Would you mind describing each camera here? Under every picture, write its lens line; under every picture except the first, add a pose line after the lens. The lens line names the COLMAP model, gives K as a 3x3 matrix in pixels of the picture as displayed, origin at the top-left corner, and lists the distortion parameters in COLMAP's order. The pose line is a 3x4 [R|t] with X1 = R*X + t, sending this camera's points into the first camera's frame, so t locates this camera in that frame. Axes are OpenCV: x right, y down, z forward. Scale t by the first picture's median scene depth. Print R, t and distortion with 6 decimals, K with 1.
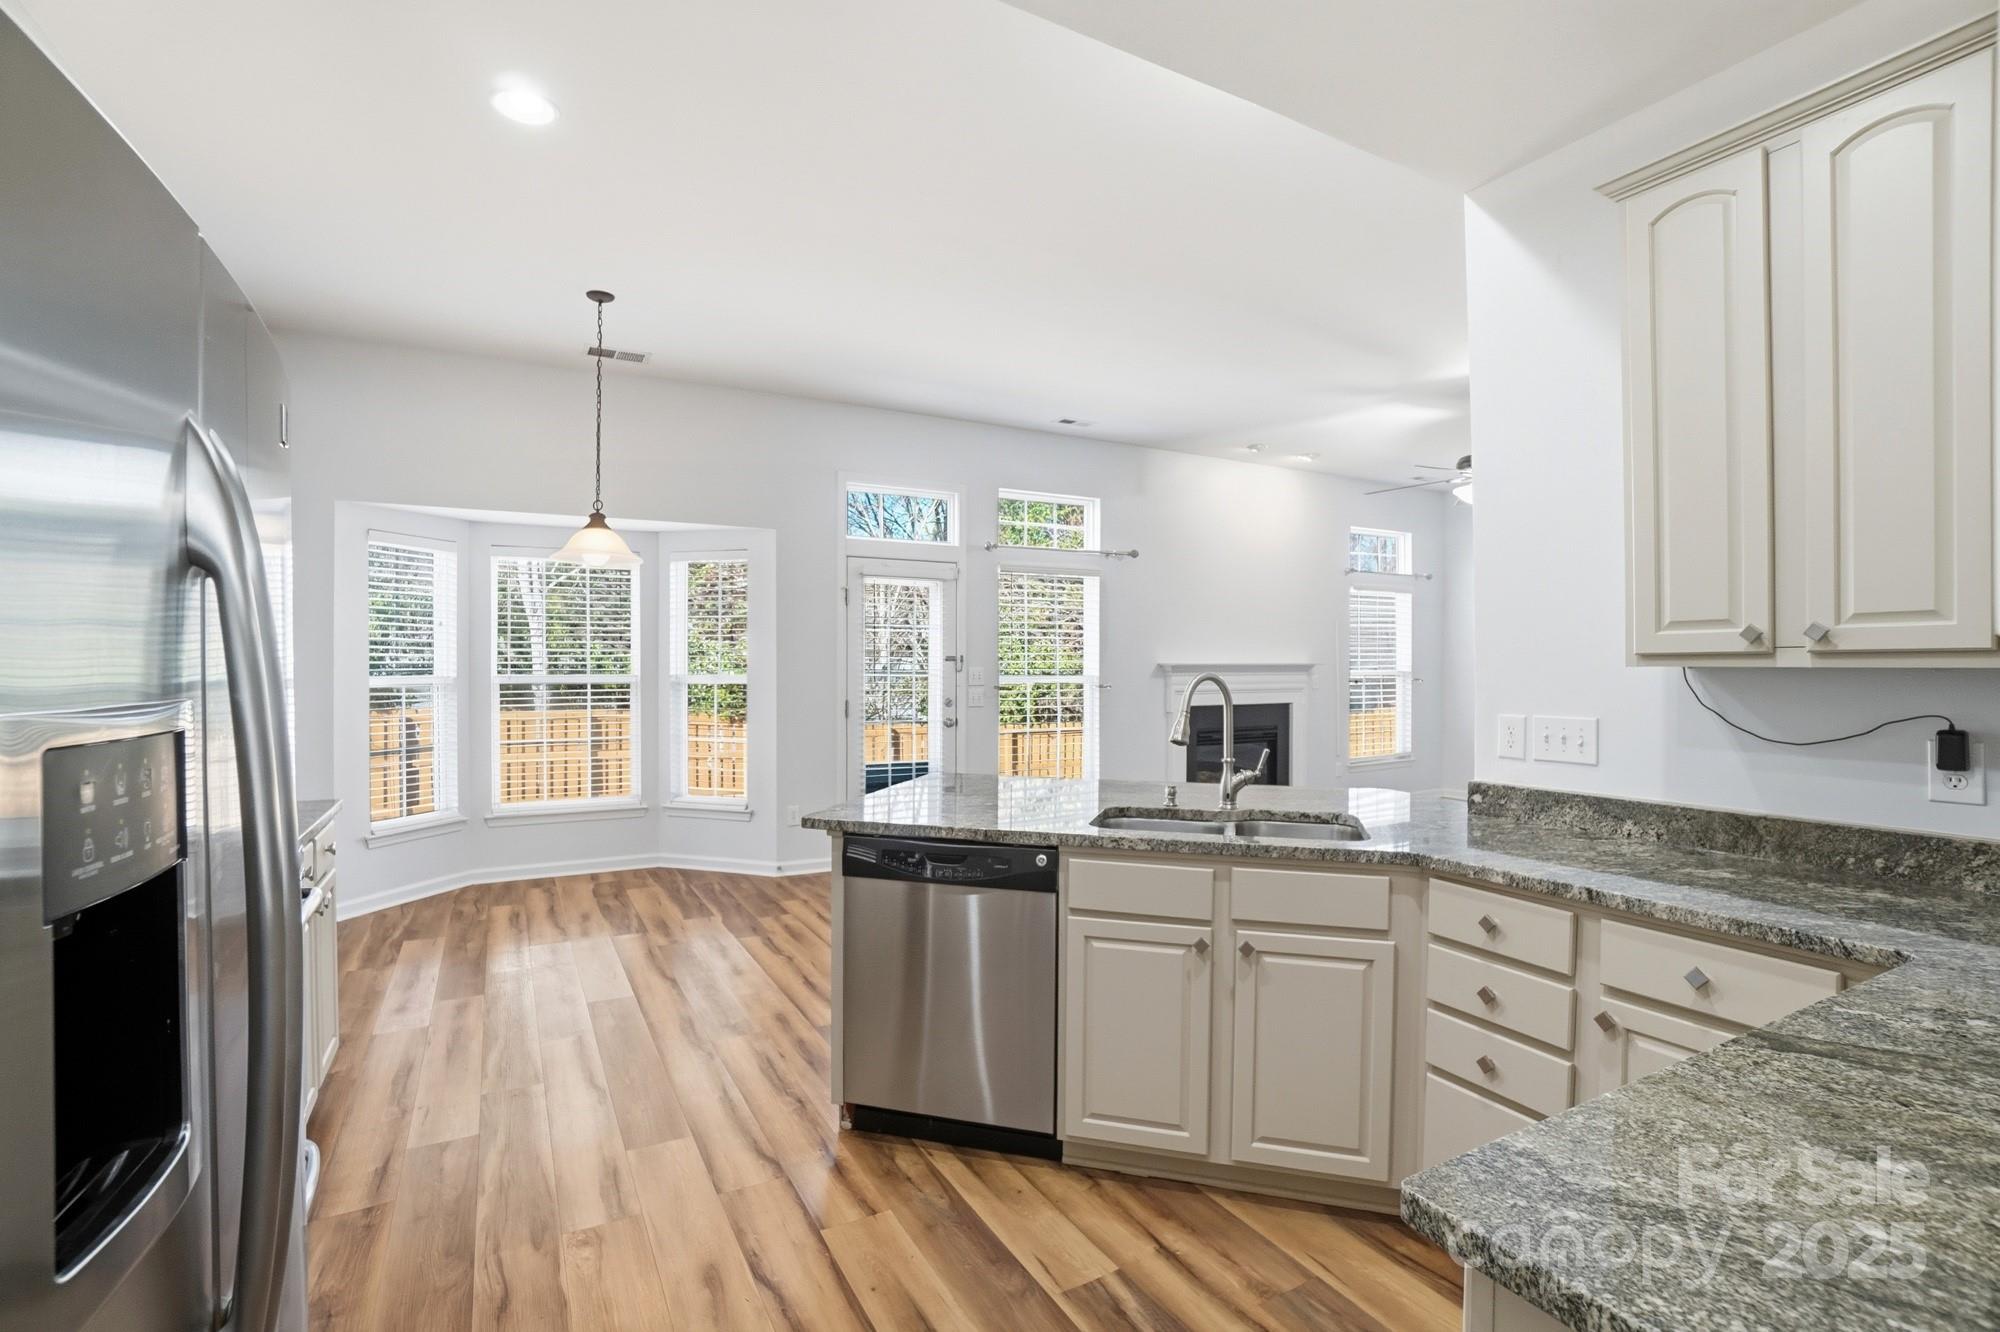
lens RADIAL K [[896.3, 0, 987.2], [0, 896.3, 666.9], [0, 0, 1]] dist [-0.055882, 0.021258]
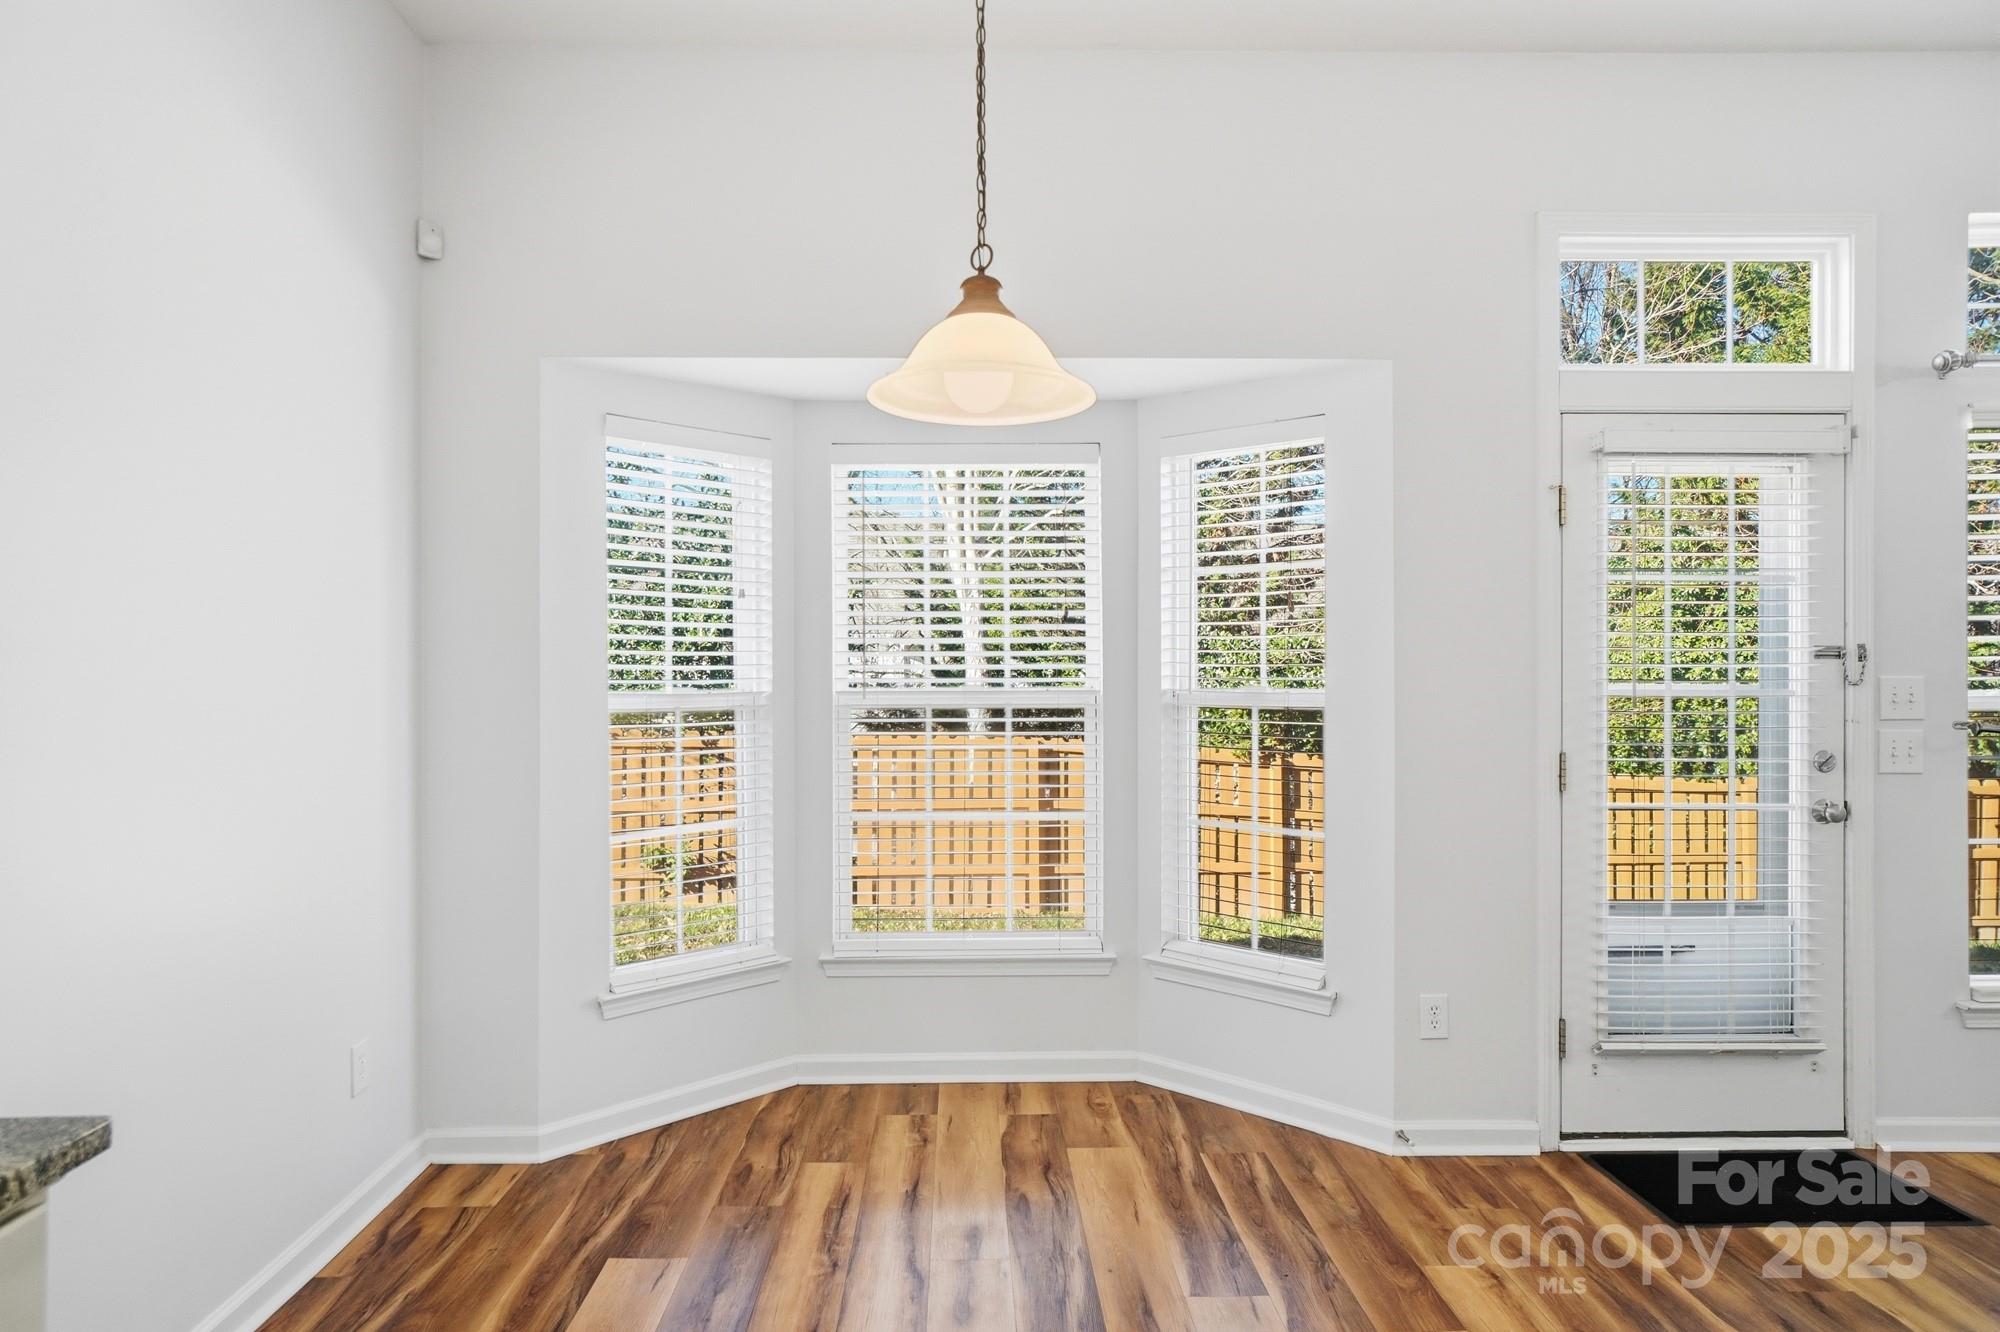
lens RADIAL K [[896.3, 0, 987.2], [0, 896.3, 666.9], [0, 0, 1]] dist [-0.055882, 0.021258]
pose [[0.867030, -0.002405, -0.498251, -0.209995], [0.001024, 0.999995, -0.003045, -0.002599], [0.498255, 0.002130, 0.867028, 0.569477]]
